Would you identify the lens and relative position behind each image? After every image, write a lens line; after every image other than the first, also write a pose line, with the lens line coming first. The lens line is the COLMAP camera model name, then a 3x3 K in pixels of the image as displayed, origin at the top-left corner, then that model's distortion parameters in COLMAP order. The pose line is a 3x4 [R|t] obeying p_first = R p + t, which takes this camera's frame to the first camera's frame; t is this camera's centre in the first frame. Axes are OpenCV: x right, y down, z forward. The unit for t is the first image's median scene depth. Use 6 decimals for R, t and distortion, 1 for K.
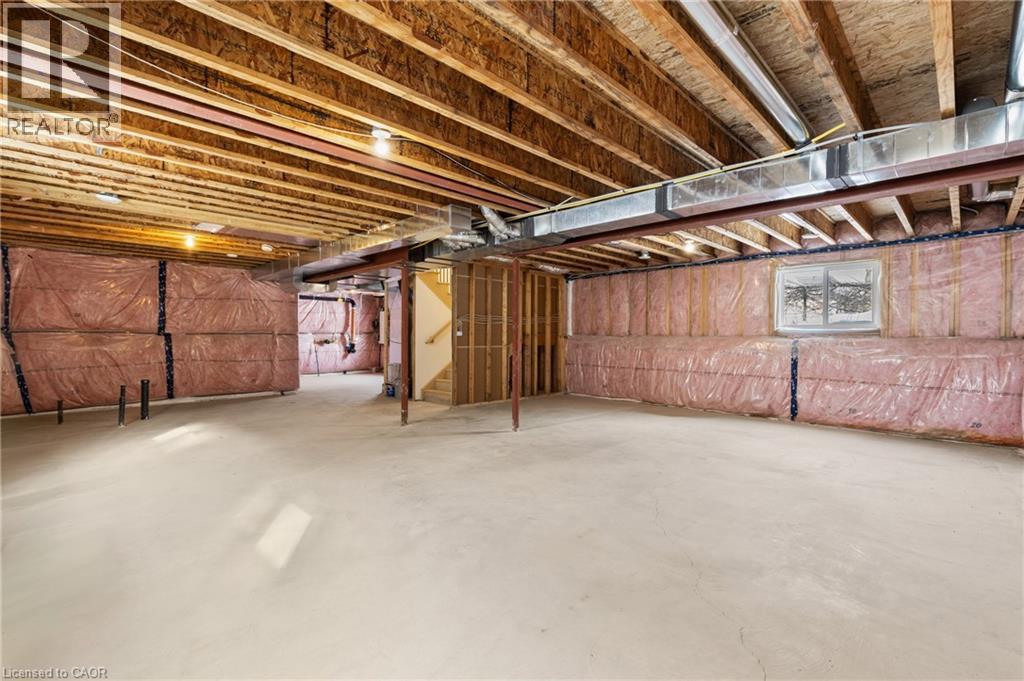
lens RADIAL K [[464.9, 0, 508.0], [0, 464.9, 341.2], [0, 0, 1]] dist [-0.000694, -0.000028]
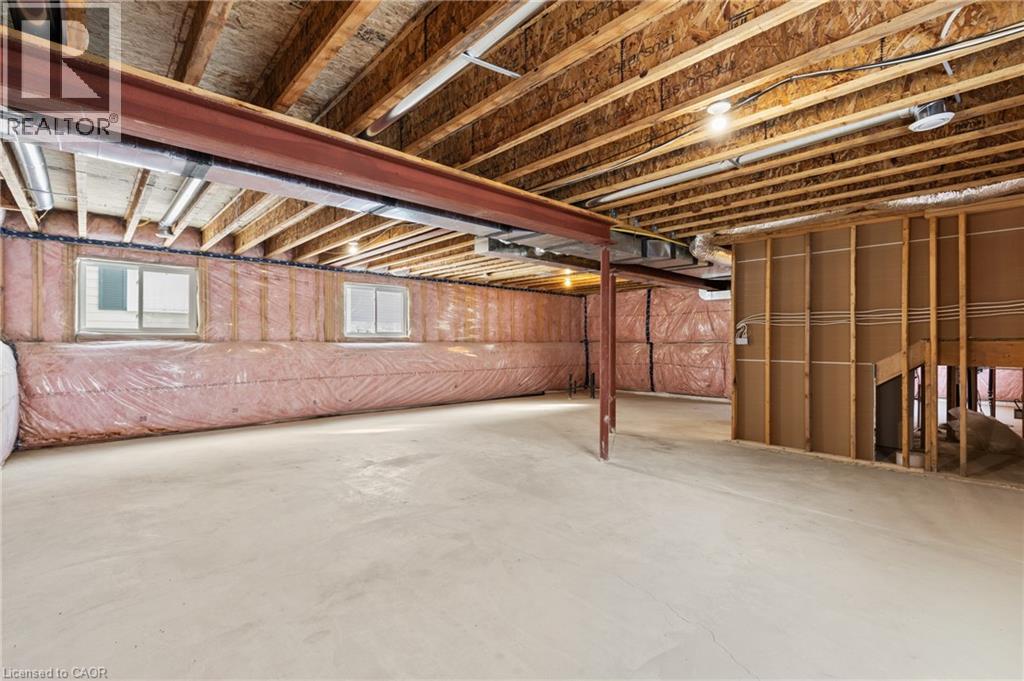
lens RADIAL K [[464.9, 0, 508.3], [0, 464.9, 340.8], [0, 0, 1]] dist [-0.000694, -0.000028]
pose [[-0.067069, -0.006866, -0.997725, 0.641099], [-0.017800, 0.999825, -0.005683, -0.006954], [0.997590, 0.017379, -0.067179, 0.682254]]
